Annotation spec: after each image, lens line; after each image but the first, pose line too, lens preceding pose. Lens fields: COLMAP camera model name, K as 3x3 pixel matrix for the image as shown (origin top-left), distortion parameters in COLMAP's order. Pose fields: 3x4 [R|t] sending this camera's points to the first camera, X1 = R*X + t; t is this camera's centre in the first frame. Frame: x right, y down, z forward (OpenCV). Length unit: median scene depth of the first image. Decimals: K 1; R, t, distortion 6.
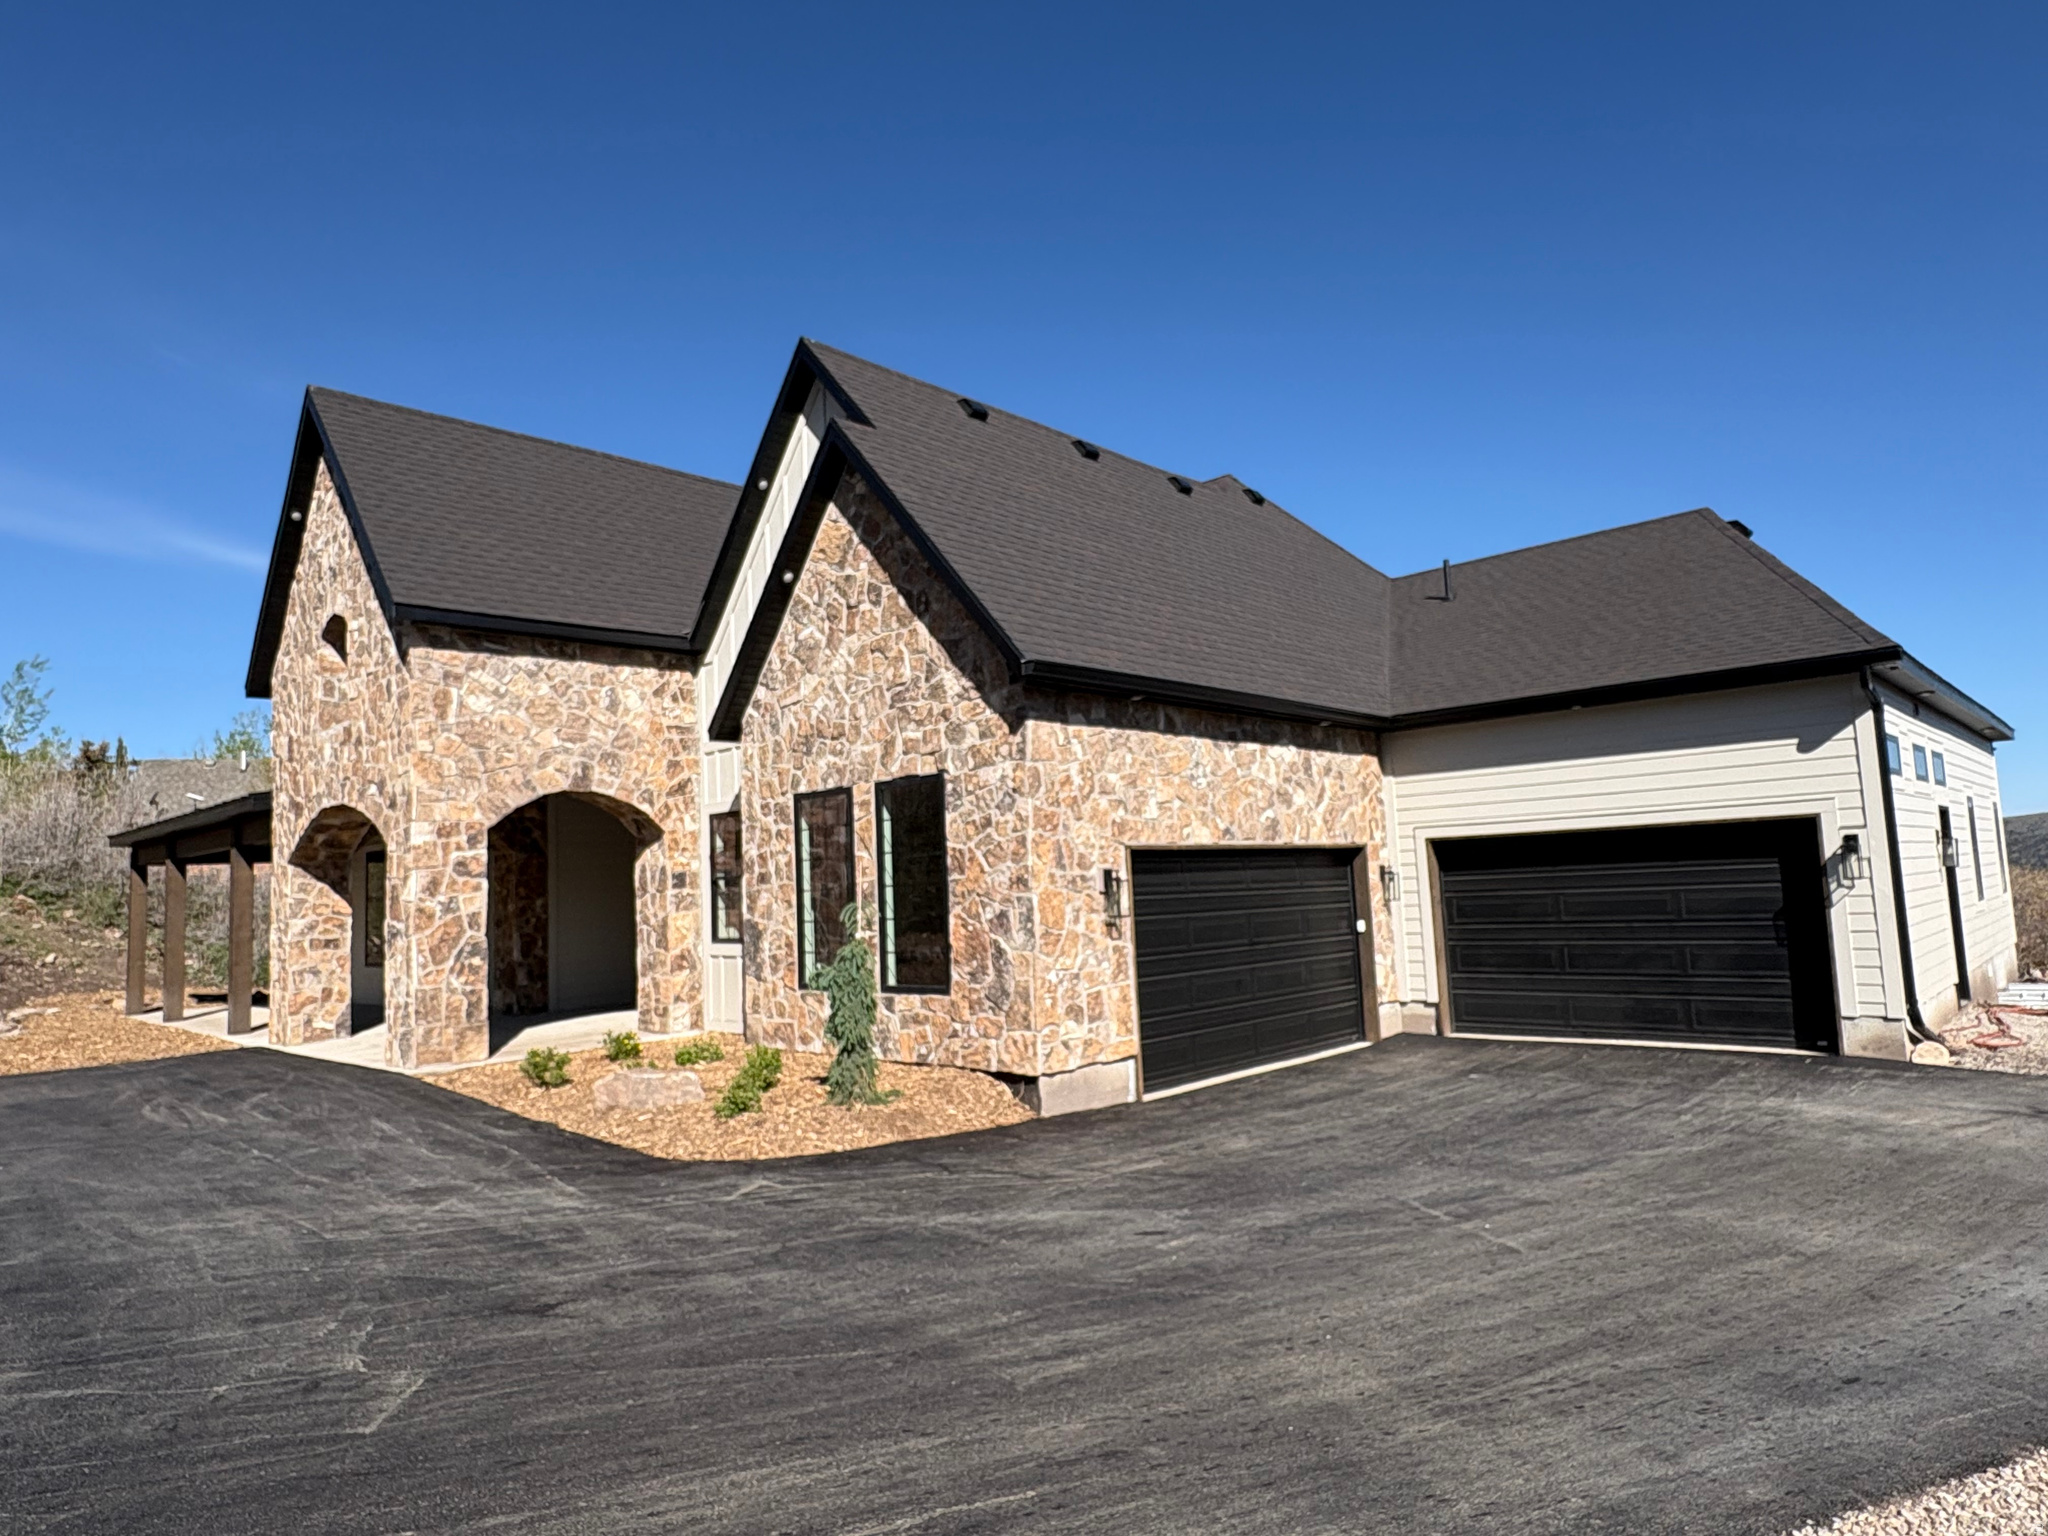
lens RADIAL K [[1186.1, 0, 1025.0], [0, 1186.1, 762.8], [0, 0, 1]] dist [-0.007520, 0.002531]
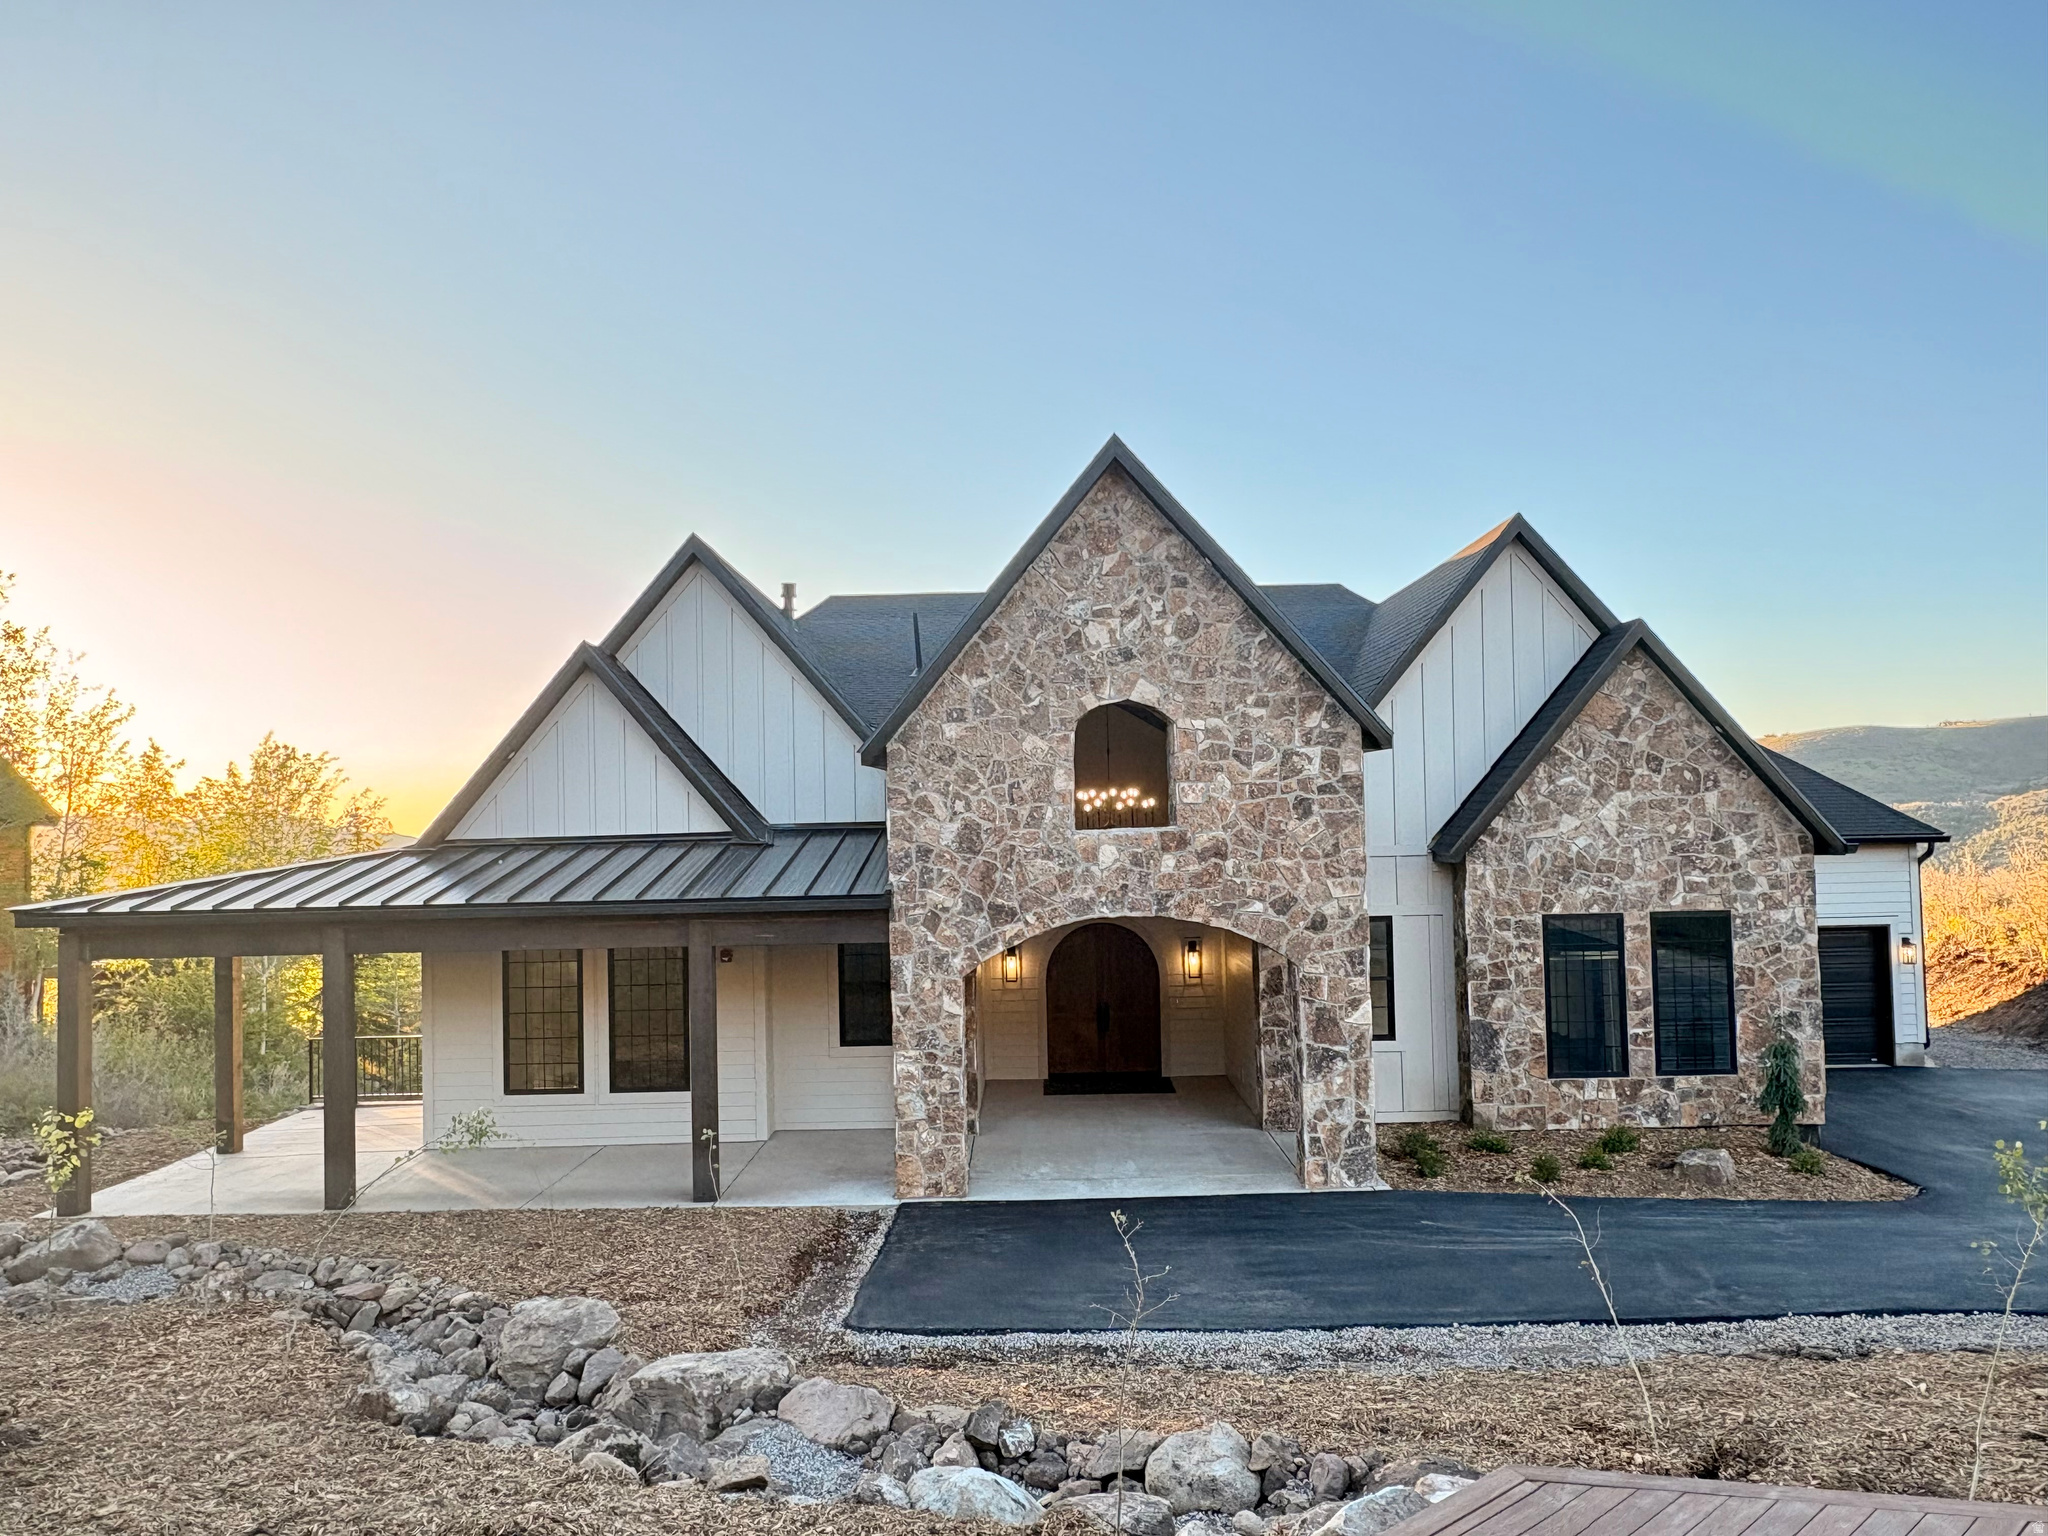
lens RADIAL K [[1528.5, 0, 1038.9], [0, 1528.5, 764.9], [0, 0, 1]] dist [0.040626, -0.039360]
pose [[0.722400, 0.056756, 0.689142, -1.730130], [-0.081414, 0.996675, 0.003259, -0.091737], [-0.686666, -0.058460, 0.724619, 0.257953]]
